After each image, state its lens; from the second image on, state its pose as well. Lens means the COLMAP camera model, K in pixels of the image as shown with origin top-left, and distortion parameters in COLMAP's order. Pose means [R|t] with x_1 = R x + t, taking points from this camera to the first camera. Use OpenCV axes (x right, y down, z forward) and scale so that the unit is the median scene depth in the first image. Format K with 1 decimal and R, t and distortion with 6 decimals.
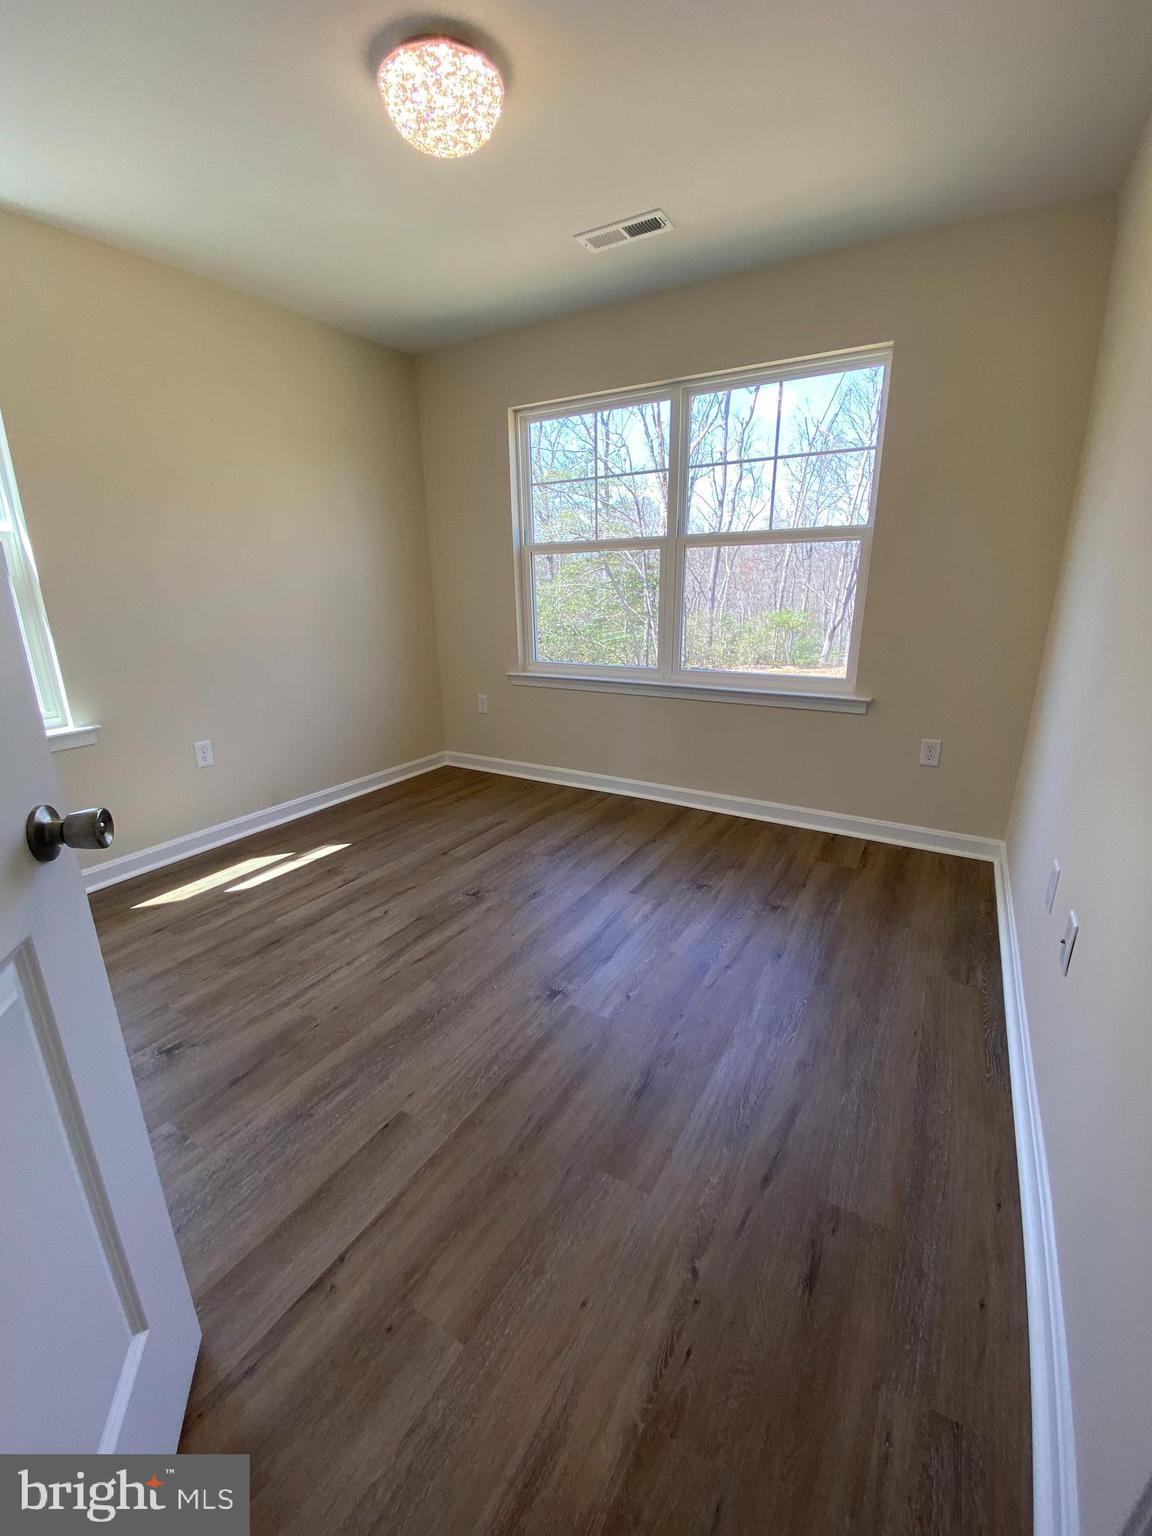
lens RADIAL K [[619.3, 0, 579.4], [0, 619.3, 765.7], [0, 0, 1]] dist [0.027593, -0.025029]
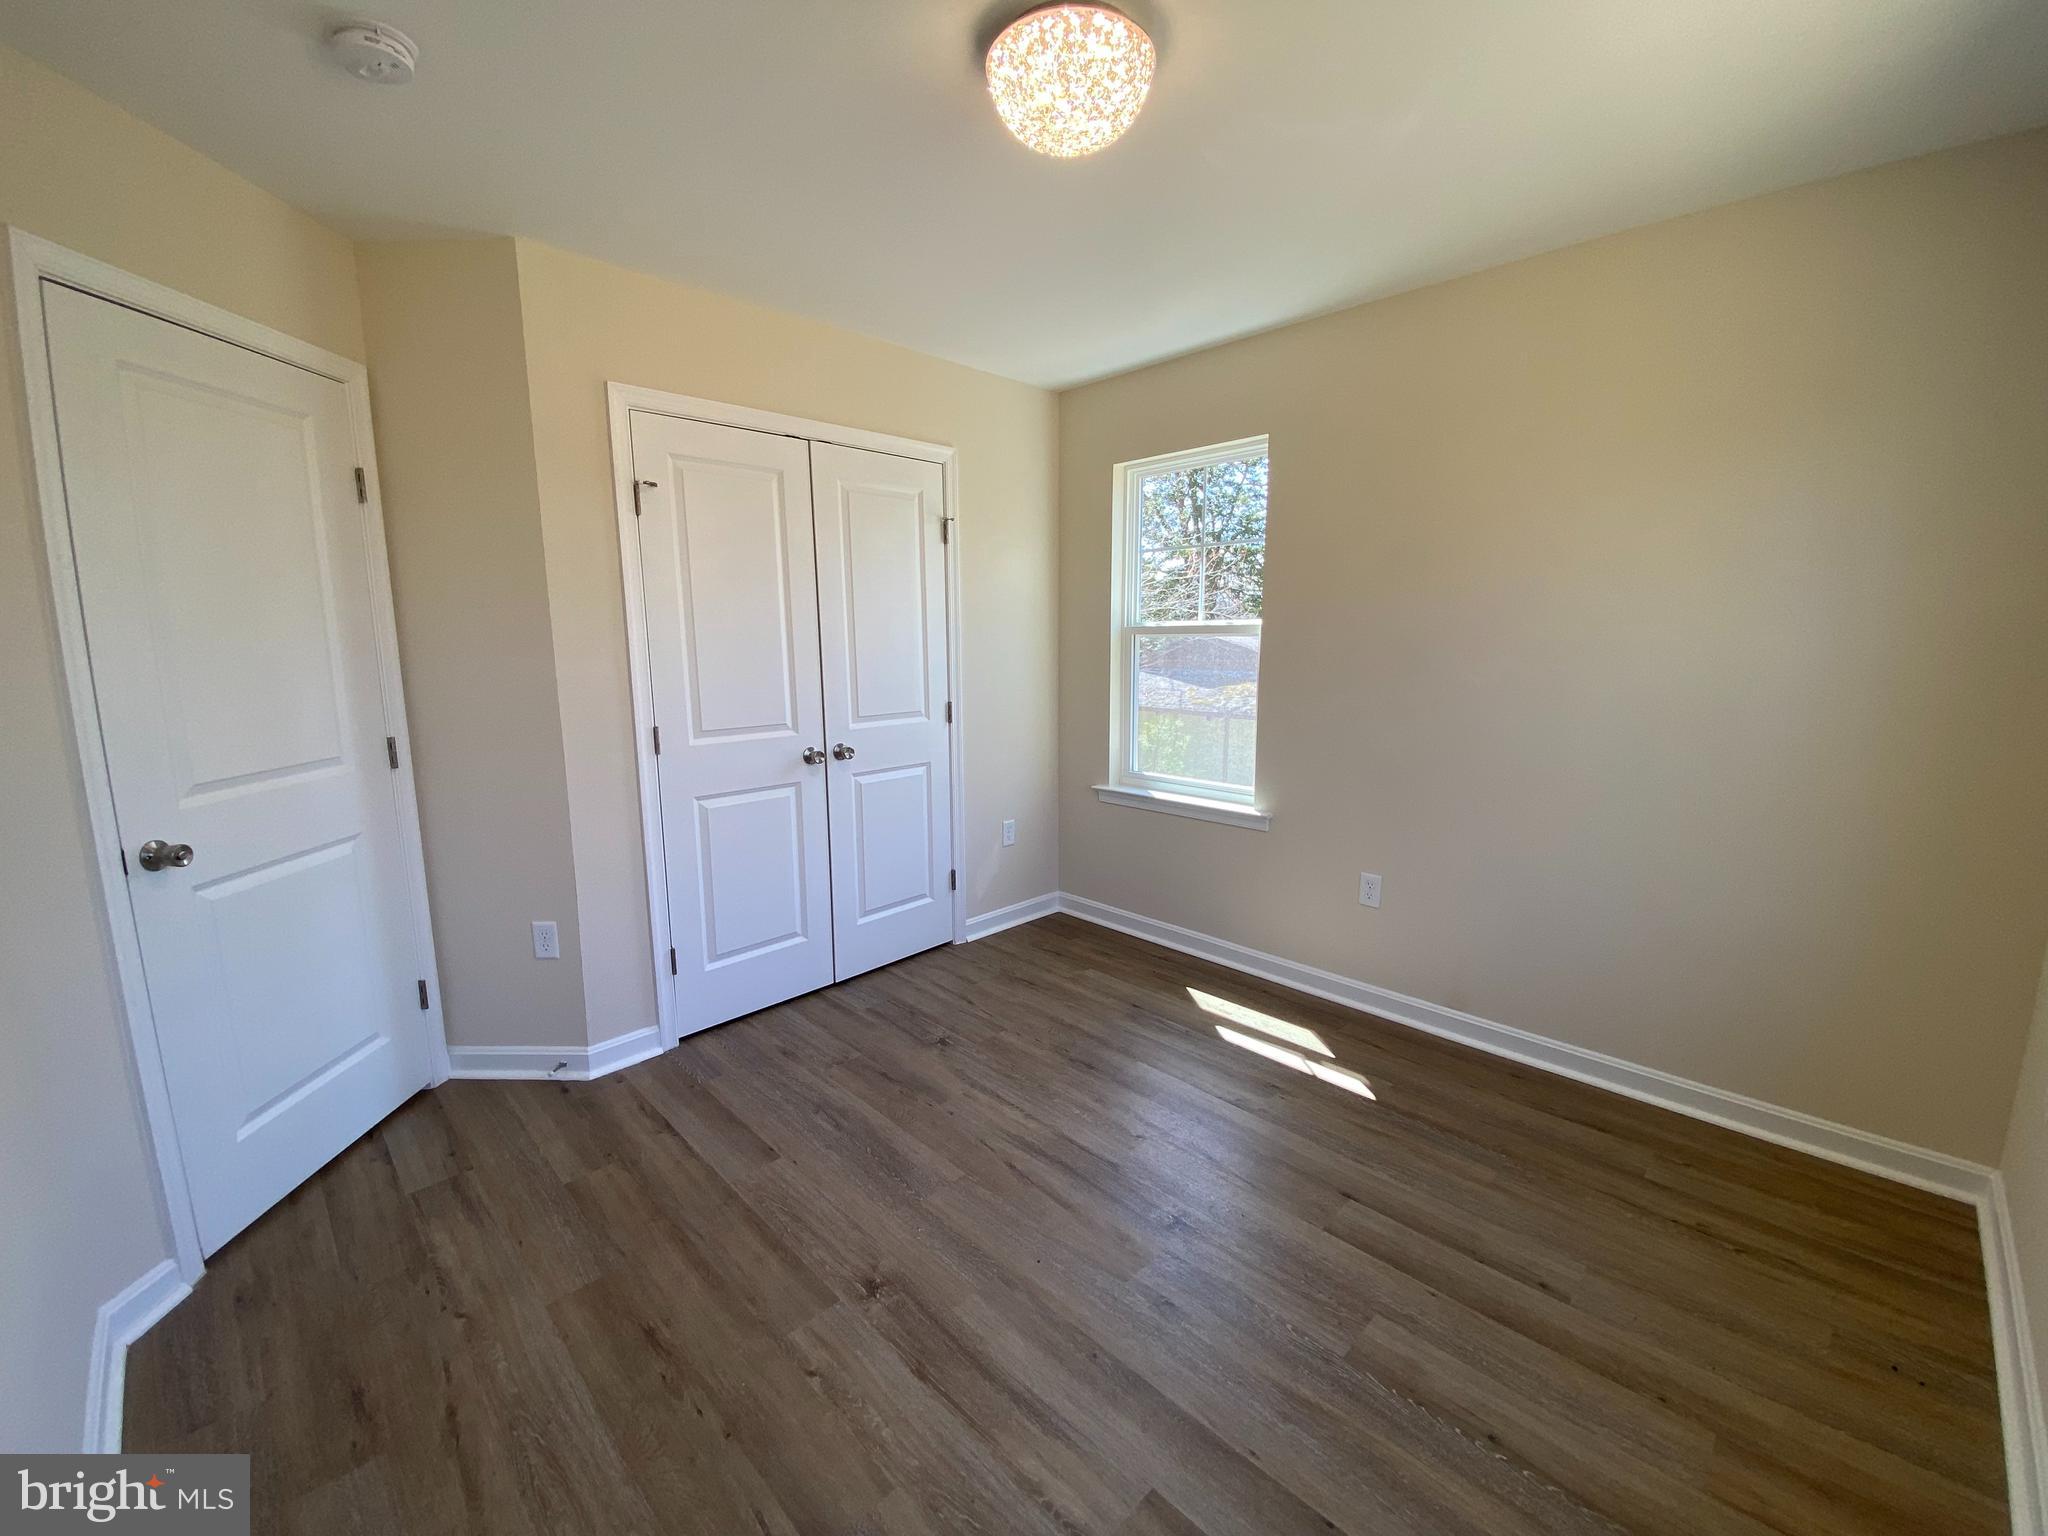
lens RADIAL K [[825.7, 0, 1021.5], [0, 825.7, 758.4], [0, 0, 1]] dist [0.027593, -0.025029]
pose [[-0.258203, 0.162780, -0.952278, 0.540038], [-0.261955, 0.936979, 0.231192, -0.343643], [0.929898, 0.309148, -0.199290, 0.874598]]
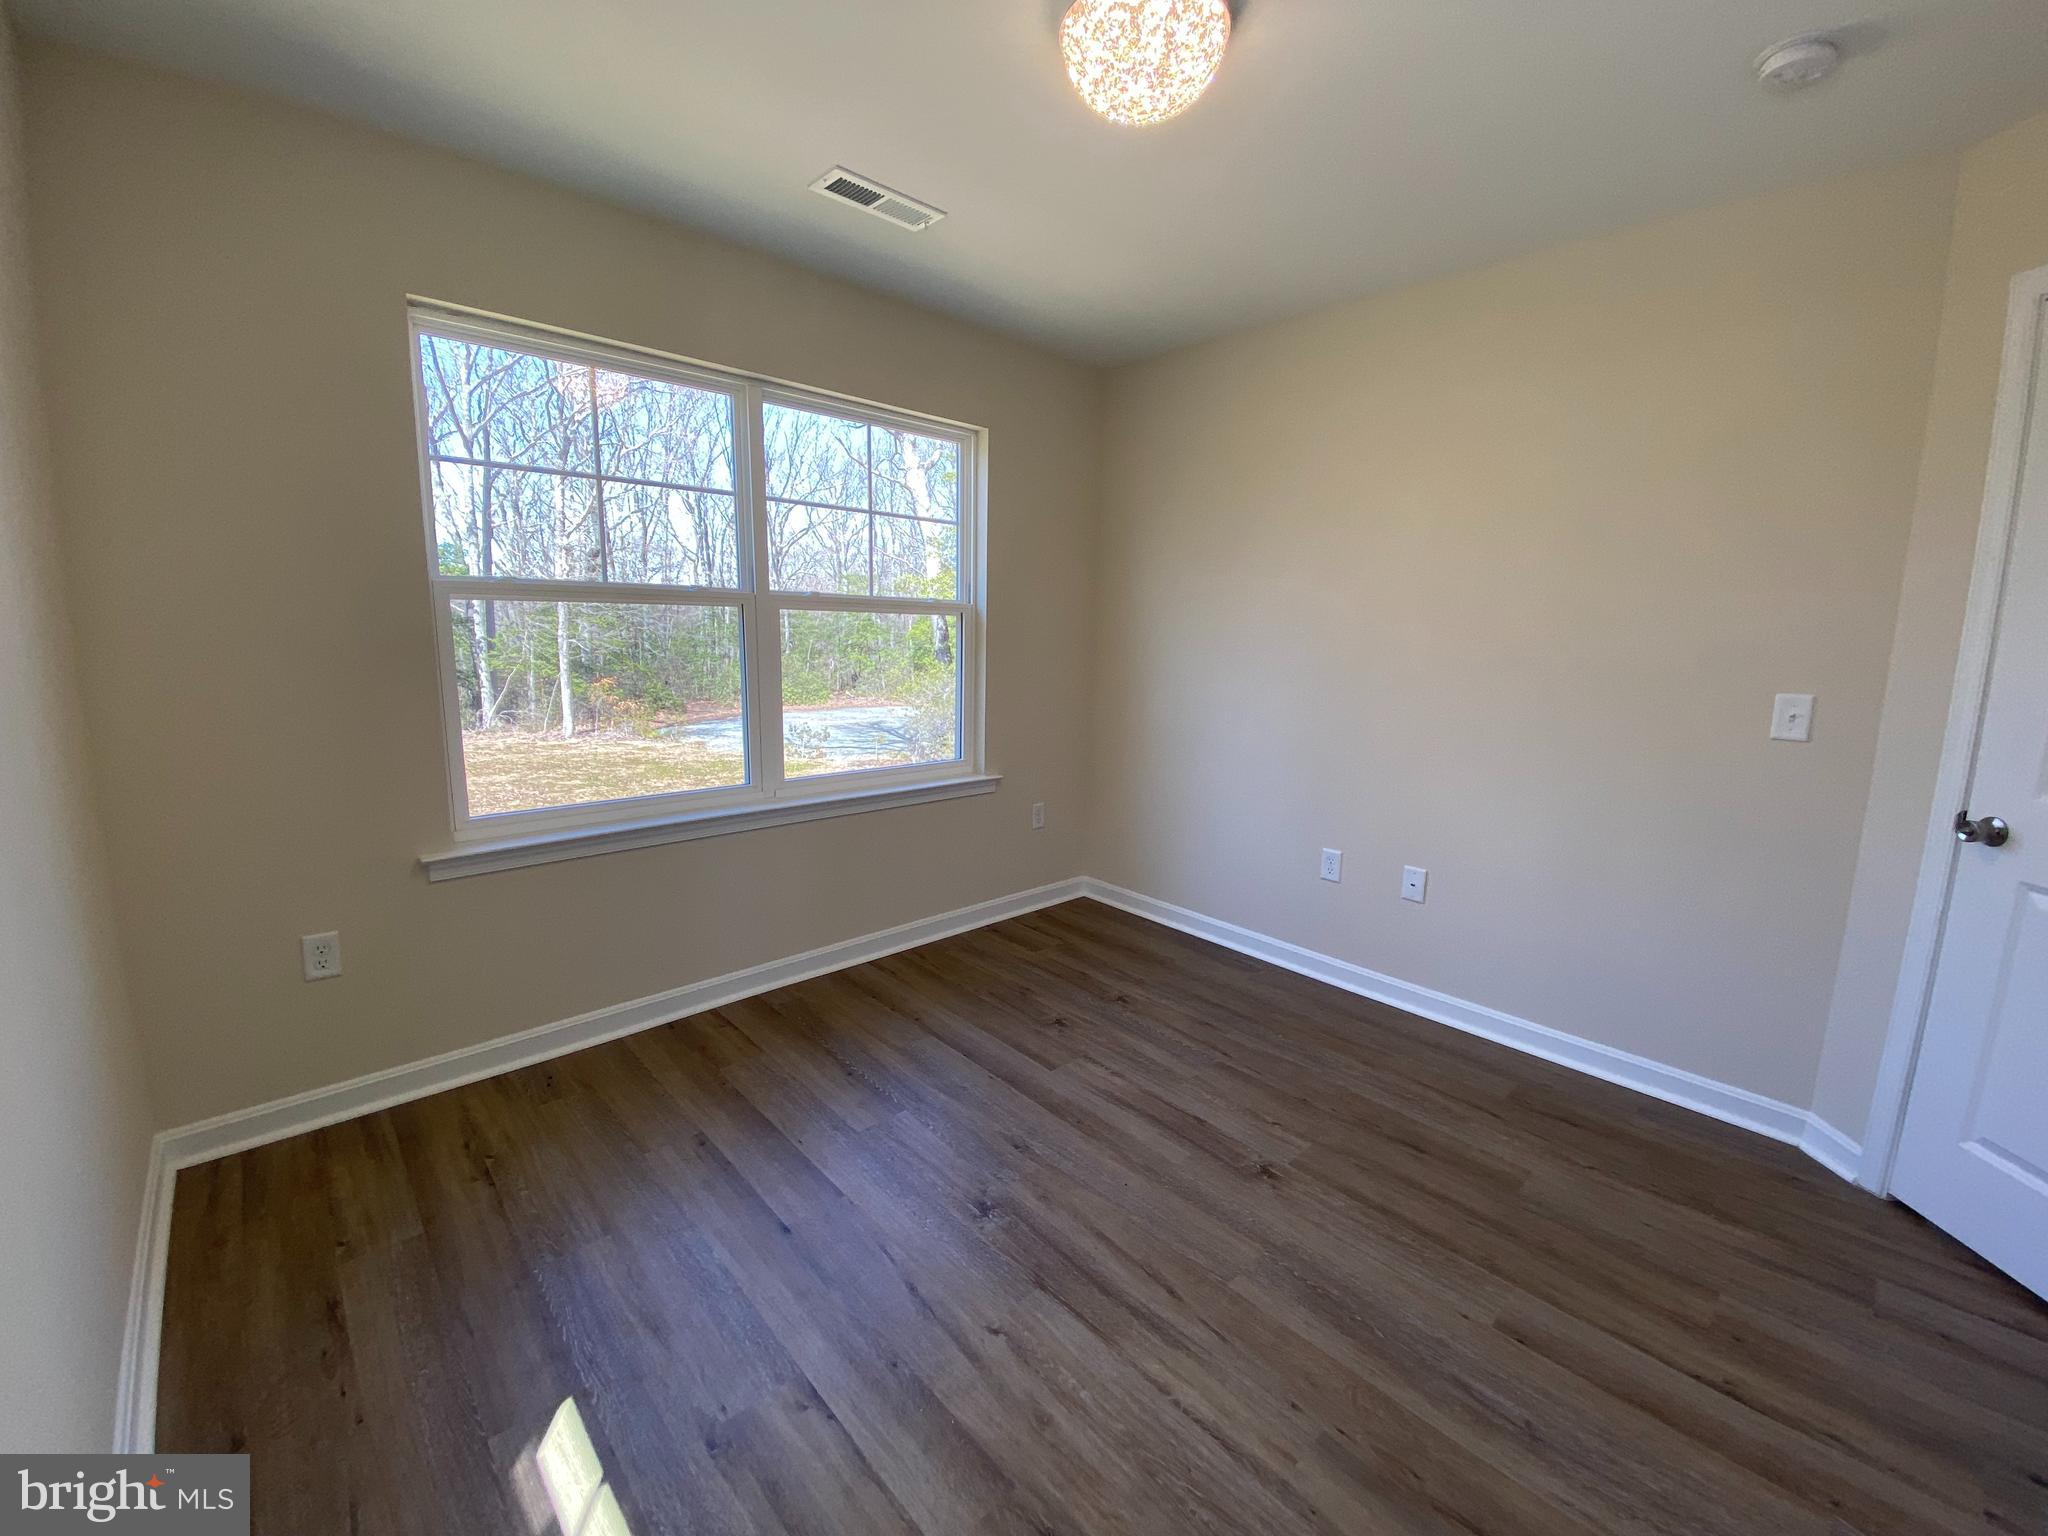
lens RADIAL K [[838.5, 0, 1021.2], [0, 838.5, 756.7], [0, 0, 1]] dist [0.020017, -0.017593]
pose [[0.285182, -0.139009, 0.948339, -0.835346], [0.246427, 0.966800, 0.067611, -0.237990], [-0.926253, 0.214415, 0.309970, 0.631855]]
